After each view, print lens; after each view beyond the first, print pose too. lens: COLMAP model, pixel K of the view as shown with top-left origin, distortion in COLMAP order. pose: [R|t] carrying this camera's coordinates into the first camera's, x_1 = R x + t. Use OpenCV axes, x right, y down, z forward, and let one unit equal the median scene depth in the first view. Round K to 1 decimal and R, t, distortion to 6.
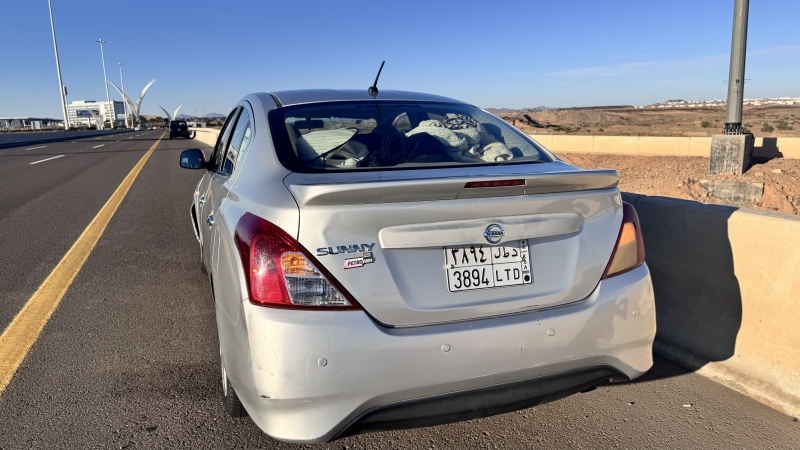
lens RADIAL K [[616.2, 0, 400.0], [0, 616.2, 225.0], [0, 0, 1]] dist [0.038477, 0.005202]
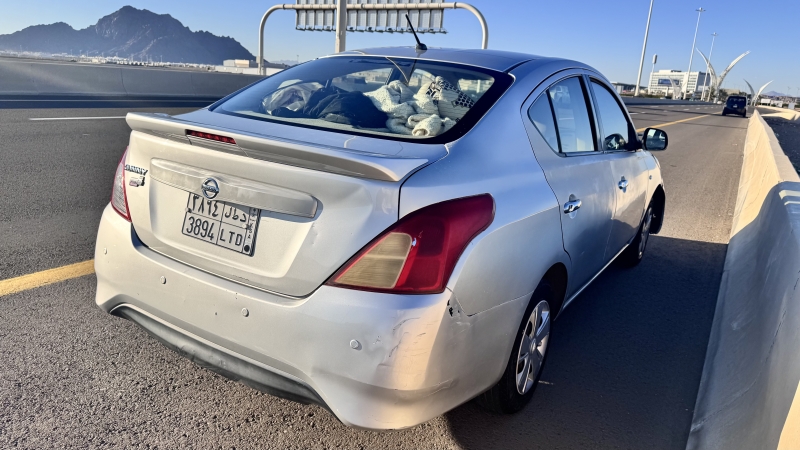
lens RADIAL K [[616.2, 0, 400.0], [0, 616.2, 225.0], [0, 0, 1]] dist [0.038477, 0.005202]
pose [[0.602849, 0.260673, -0.754071, 1.030281], [-0.227896, 0.962006, 0.150360, -0.137679], [0.764615, 0.081205, 0.639351, 0.588223]]
